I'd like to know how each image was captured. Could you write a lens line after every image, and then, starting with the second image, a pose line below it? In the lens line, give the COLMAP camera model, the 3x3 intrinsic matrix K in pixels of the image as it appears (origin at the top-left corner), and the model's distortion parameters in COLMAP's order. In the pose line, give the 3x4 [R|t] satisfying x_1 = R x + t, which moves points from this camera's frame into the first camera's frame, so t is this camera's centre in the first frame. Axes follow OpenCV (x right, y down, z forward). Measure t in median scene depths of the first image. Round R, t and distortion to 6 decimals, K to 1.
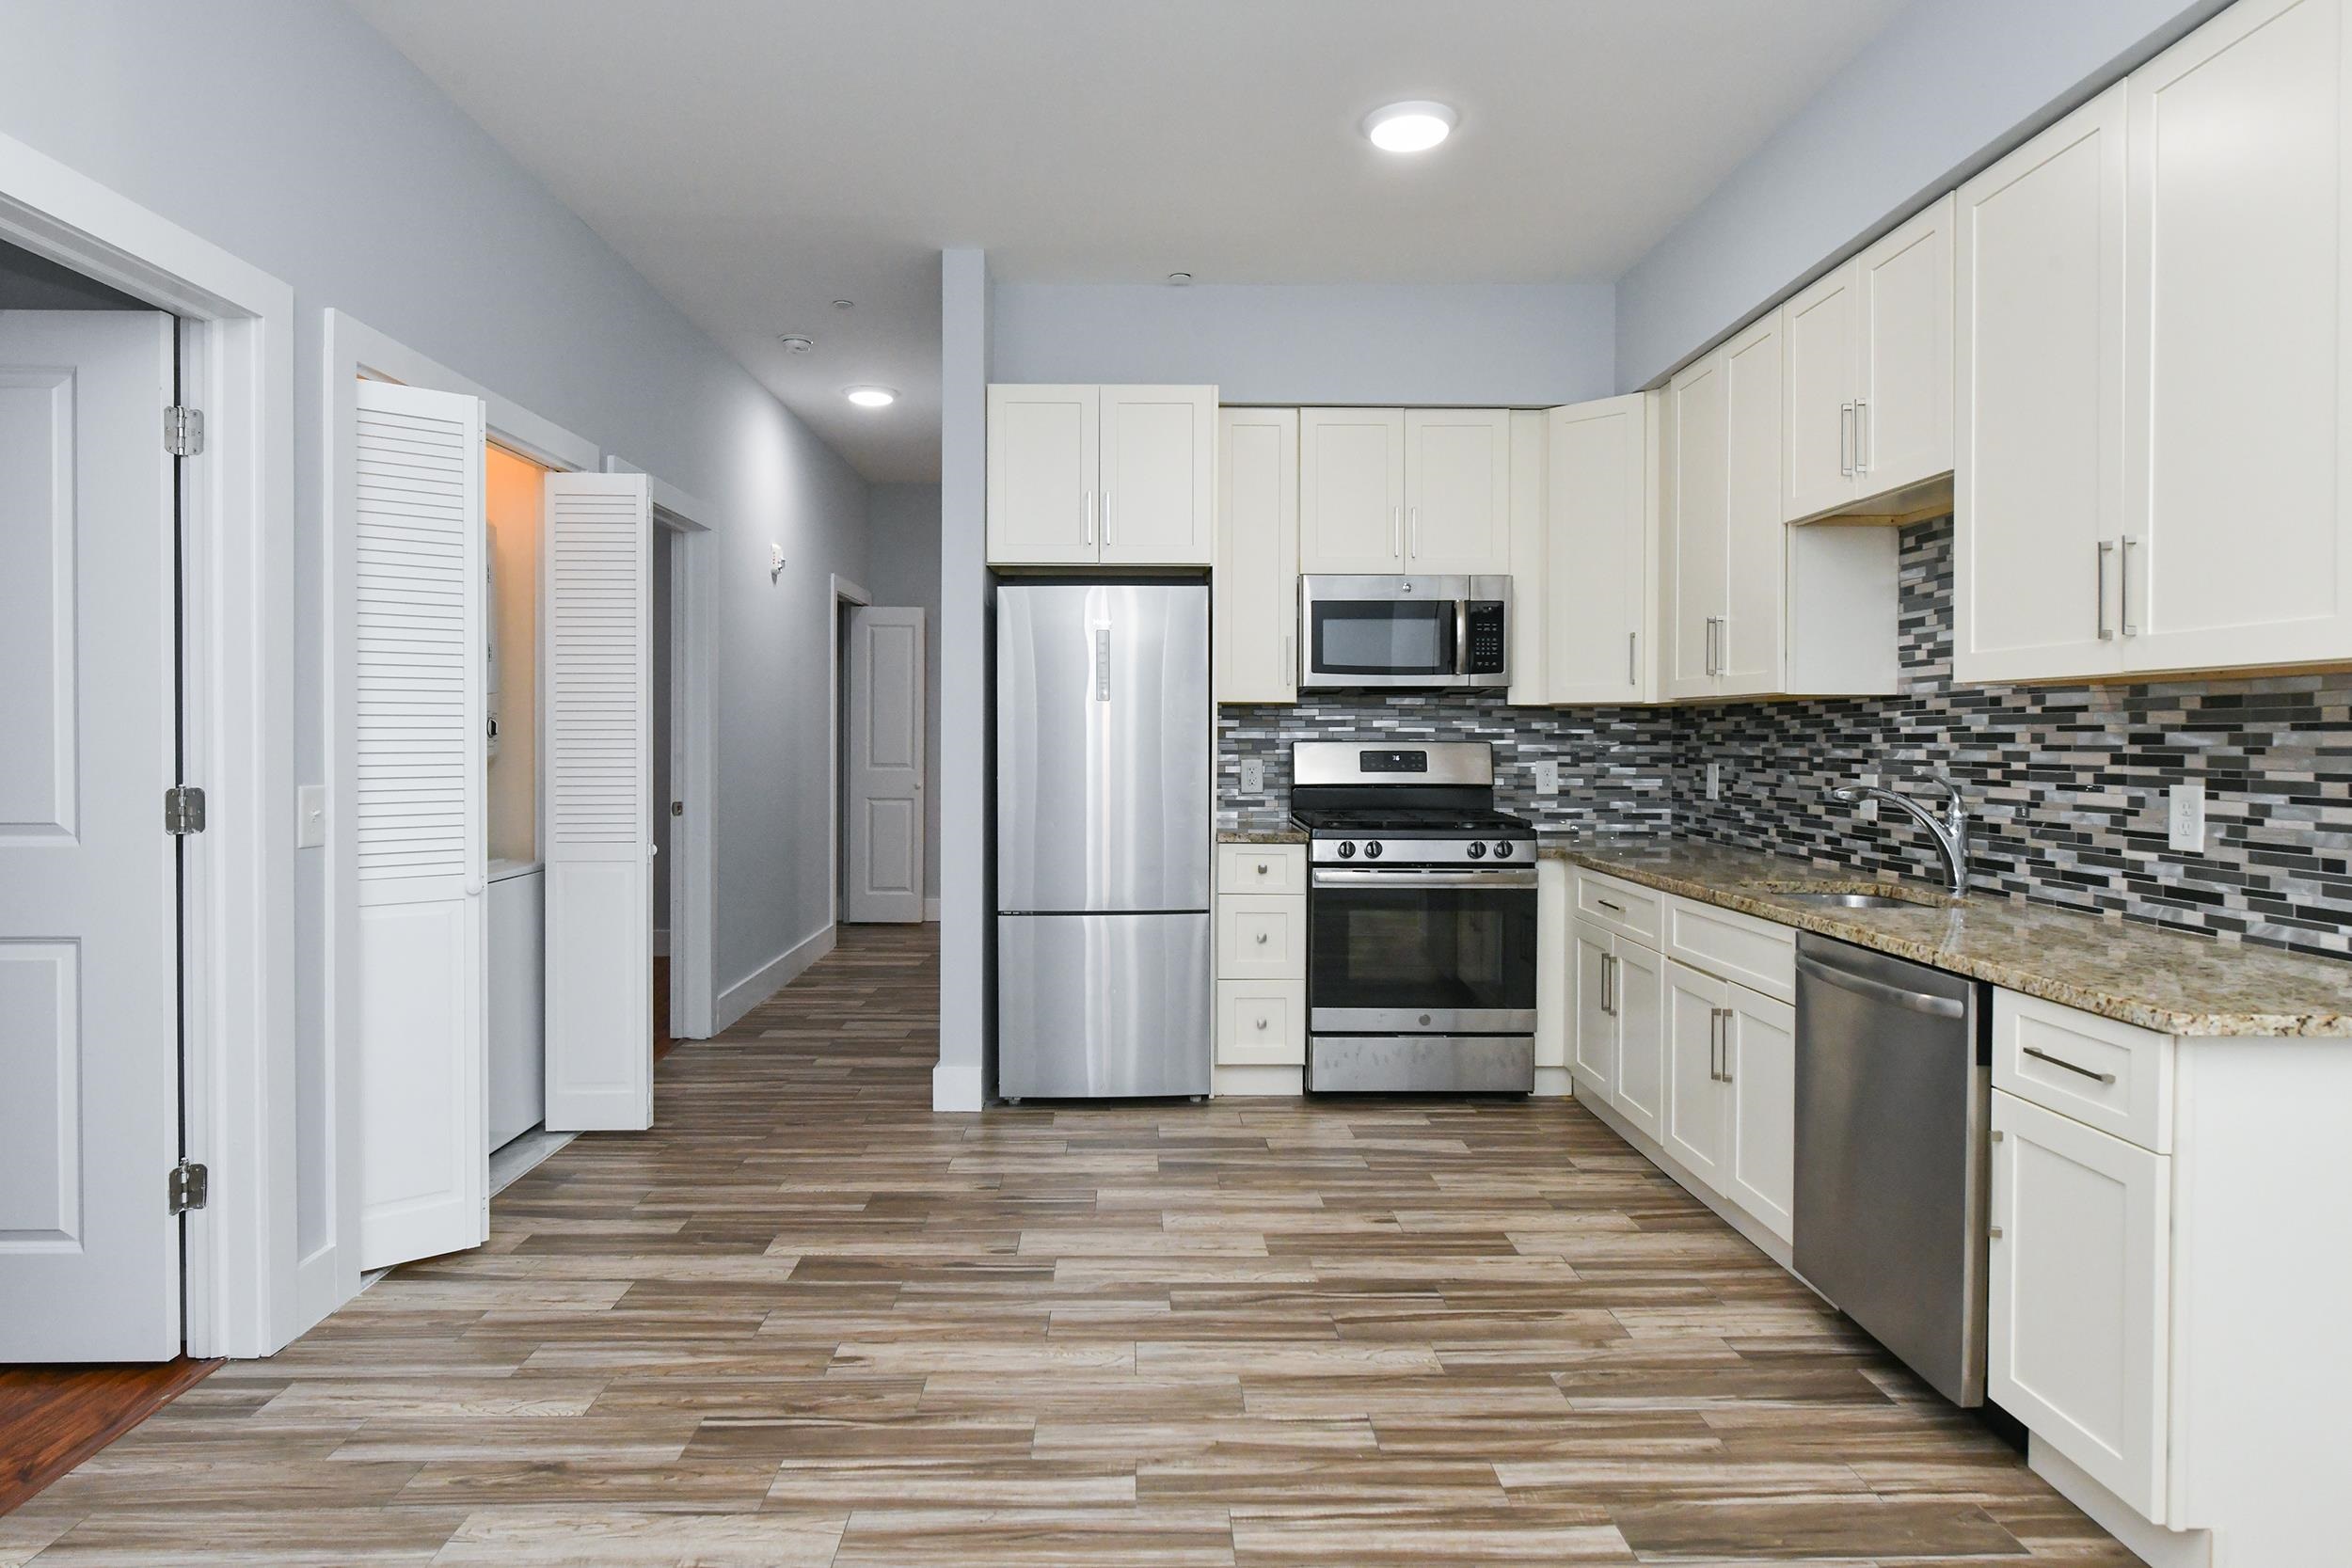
lens RADIAL K [[1349.5, 0, 1169.6], [0, 1349.5, 741.7], [0, 0, 1]] dist [-0.000395, -0.000379]
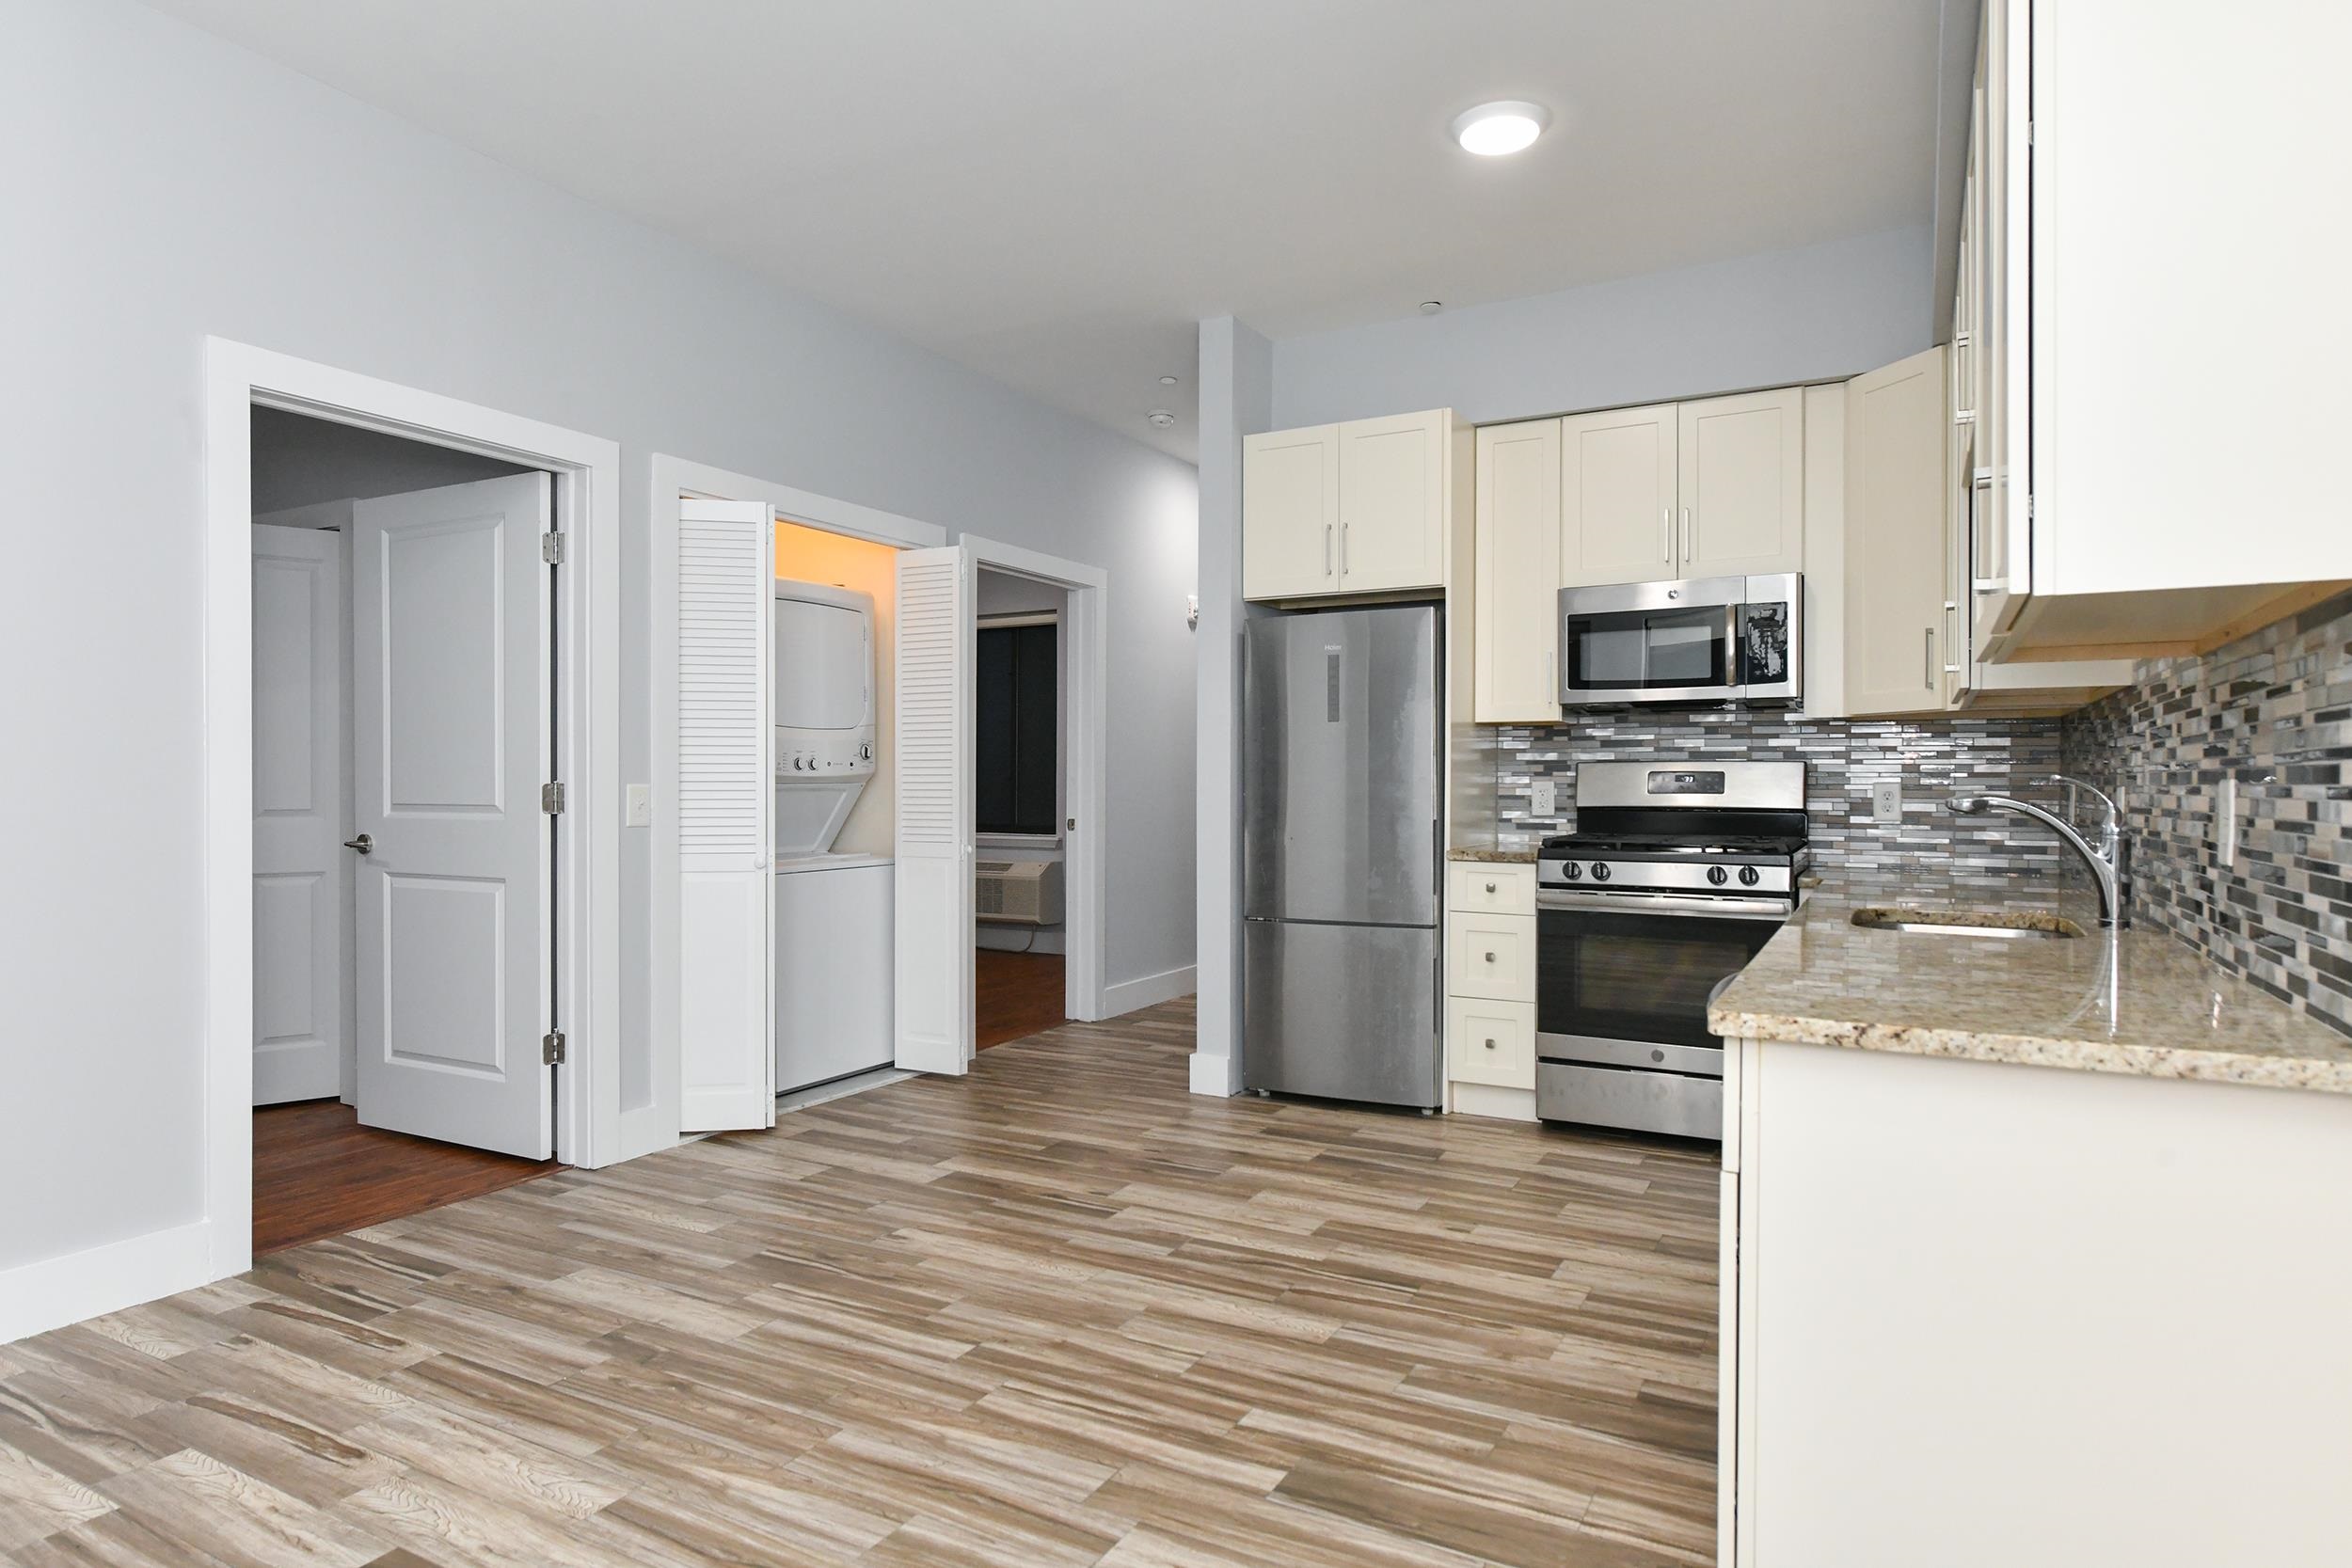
lens RADIAL K [[1349.5, 0, 1180.2], [0, 1349.5, 796.6], [0, 0, 1]] dist [-0.000395, -0.000379]
pose [[0.865909, 0.003447, -0.500191, 0.503572], [-0.002177, 0.999993, 0.003123, 0.033362], [0.500198, -0.001616, 0.865910, 0.032206]]
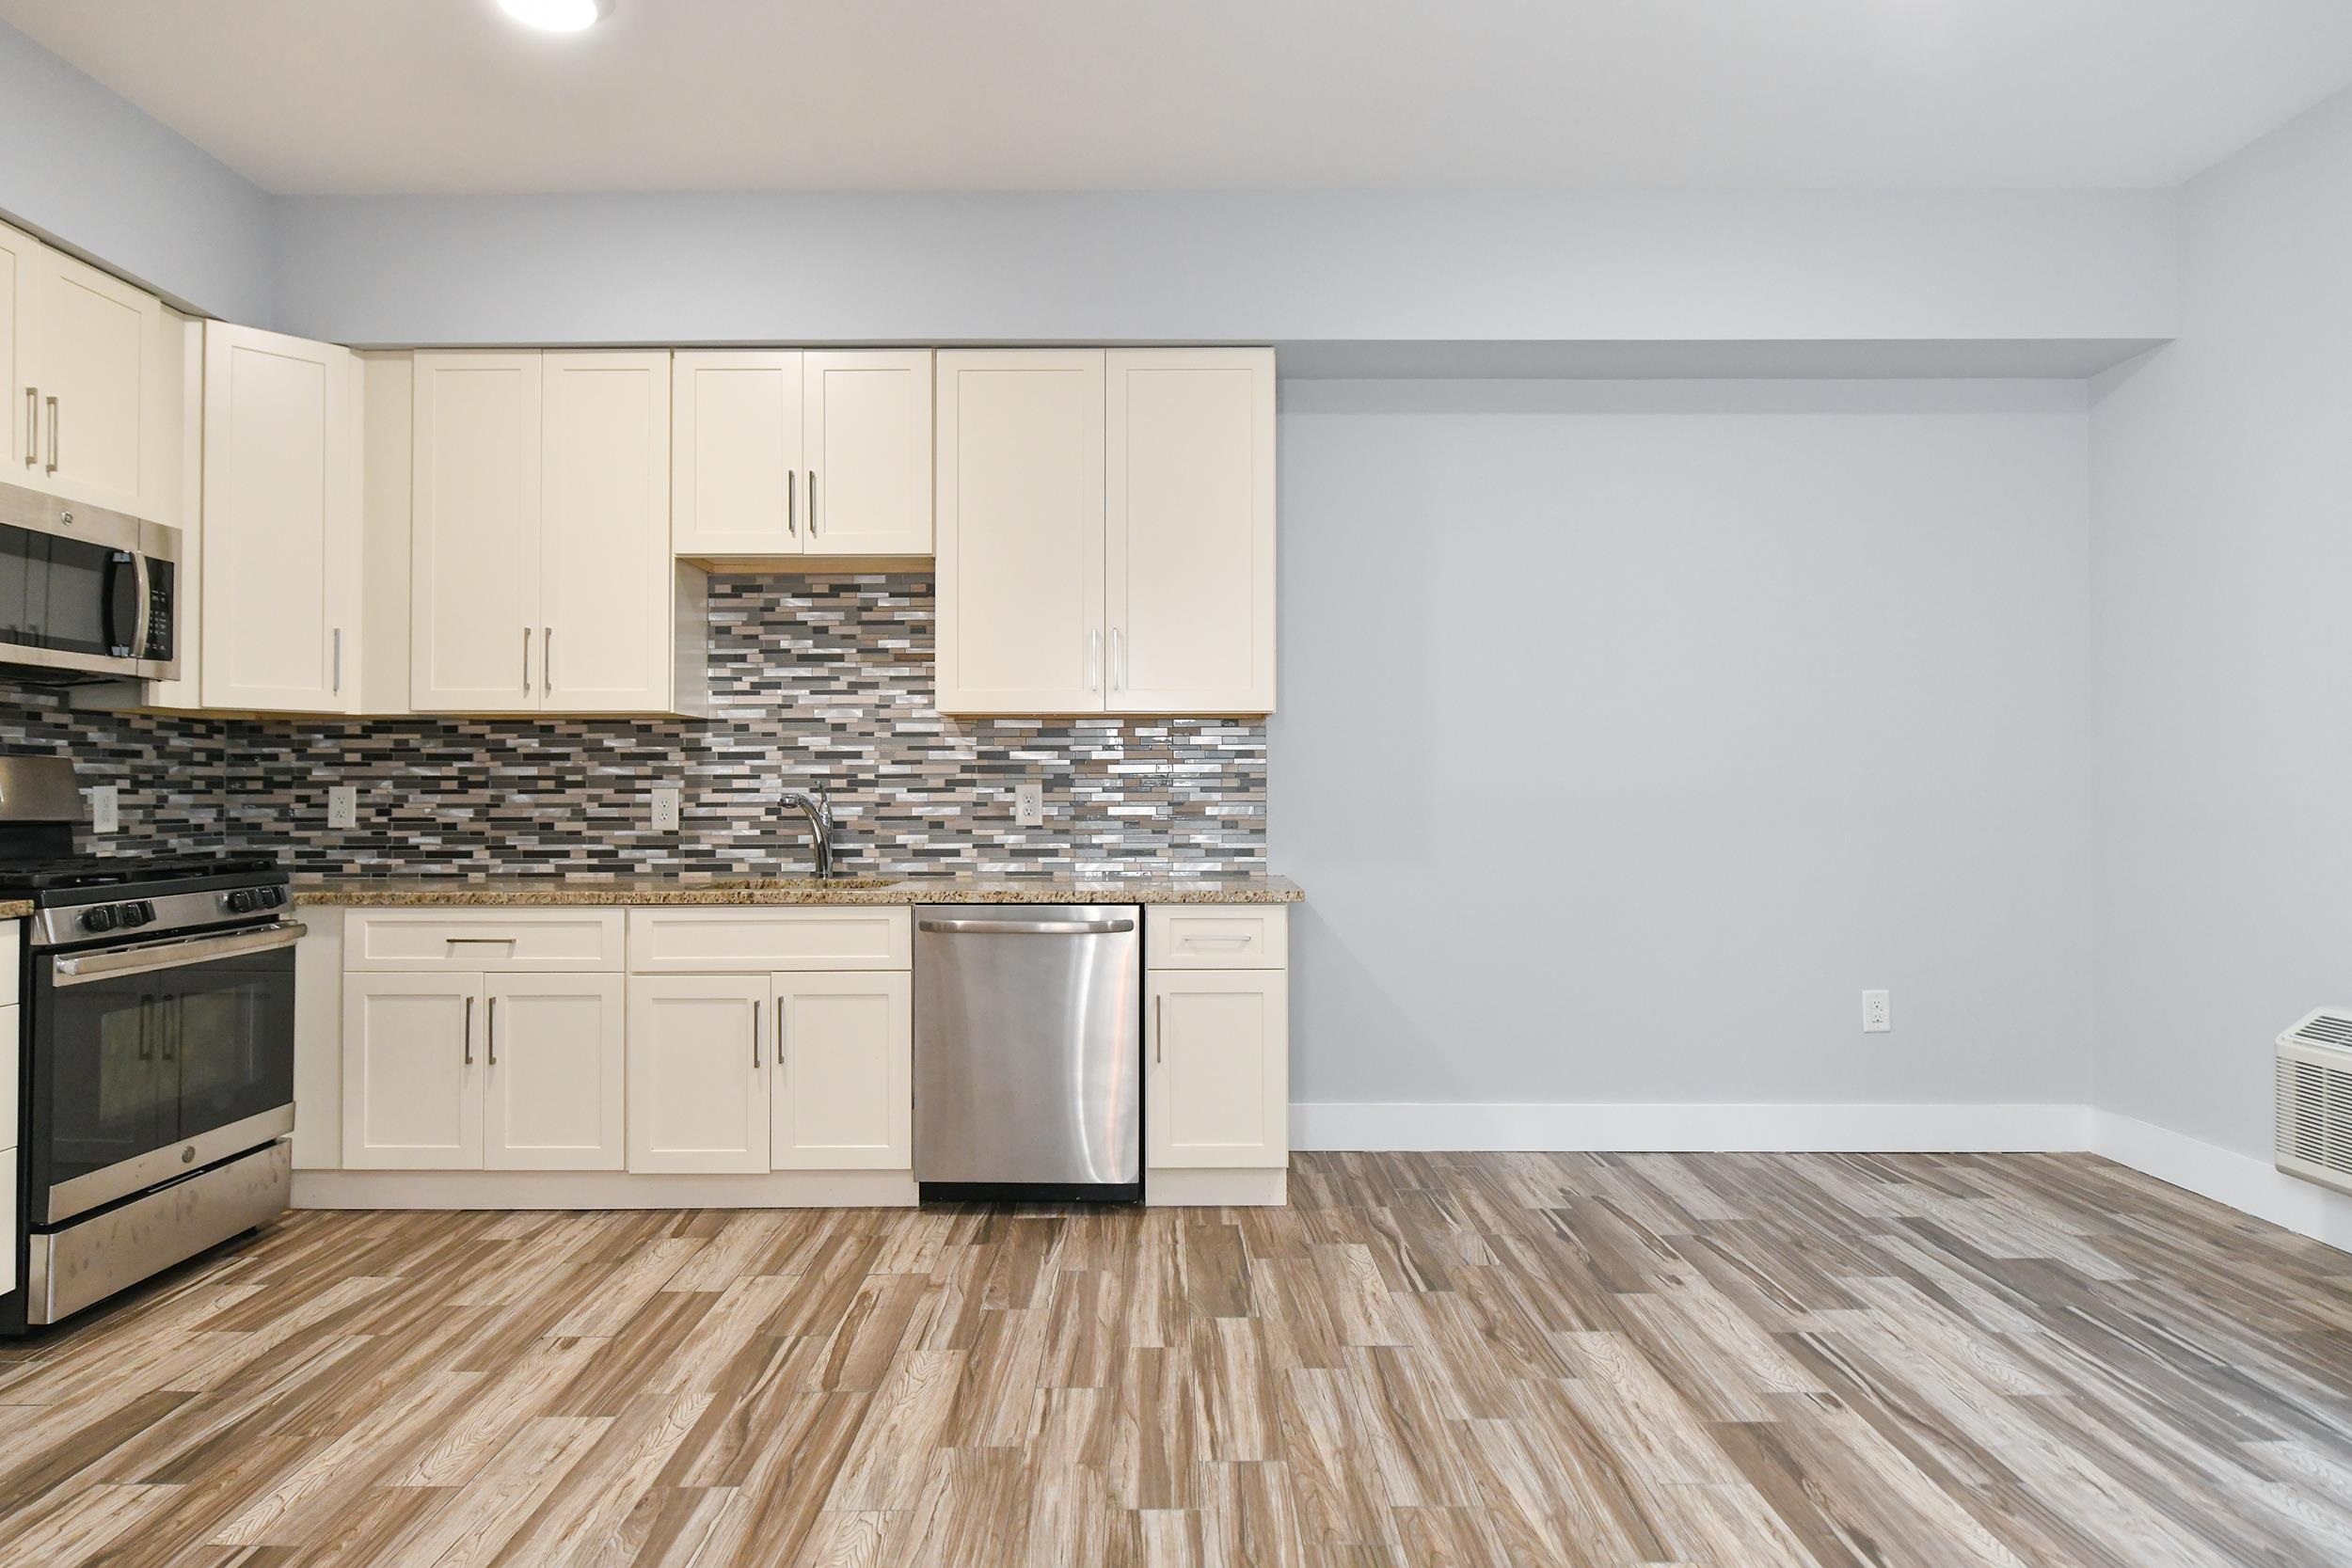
lens RADIAL K [[1349.5, 0, 1138.0], [0, 1349.5, 761.9], [0, 0, 1]] dist [-0.000395, -0.000379]
pose [[0.027808, 0.016610, 0.999475, -0.668217], [0.009094, 0.999816, -0.016869, 0.028106], [-0.999572, 0.009558, 0.027652, 0.667108]]
